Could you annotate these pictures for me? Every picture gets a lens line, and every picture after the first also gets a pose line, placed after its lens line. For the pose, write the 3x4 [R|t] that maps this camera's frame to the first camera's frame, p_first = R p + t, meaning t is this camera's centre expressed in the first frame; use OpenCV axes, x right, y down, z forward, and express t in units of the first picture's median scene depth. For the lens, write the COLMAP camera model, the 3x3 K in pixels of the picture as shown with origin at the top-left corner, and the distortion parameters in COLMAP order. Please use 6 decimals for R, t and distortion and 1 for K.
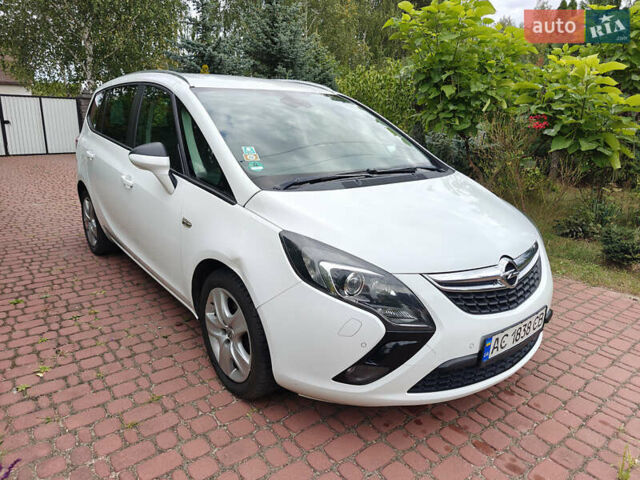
lens RADIAL K [[446.0, 0, 319.6], [0, 446.0, 243.0], [0, 0, 1]] dist [0.029398, -0.030102]
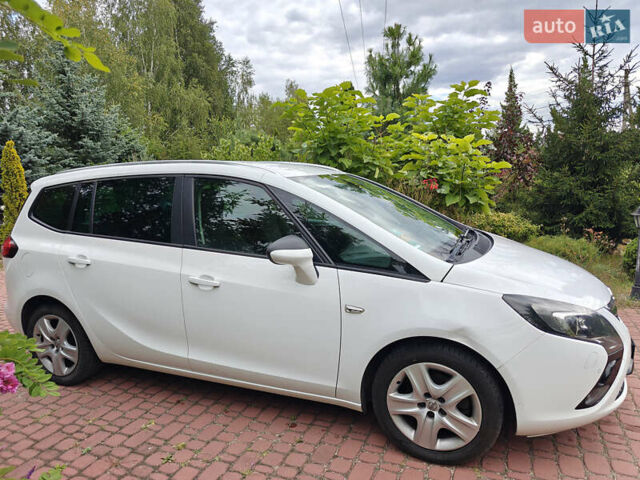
lens RADIAL K [[446.0, 0, 319.3], [0, 446.0, 238.7], [0, 0, 1]] dist [0.029398, -0.030102]
pose [[0.874441, -0.123031, 0.469271, -0.404482], [0.188833, 0.977341, -0.095636, -0.058905], [-0.446872, 0.172242, 0.877860, 0.061436]]
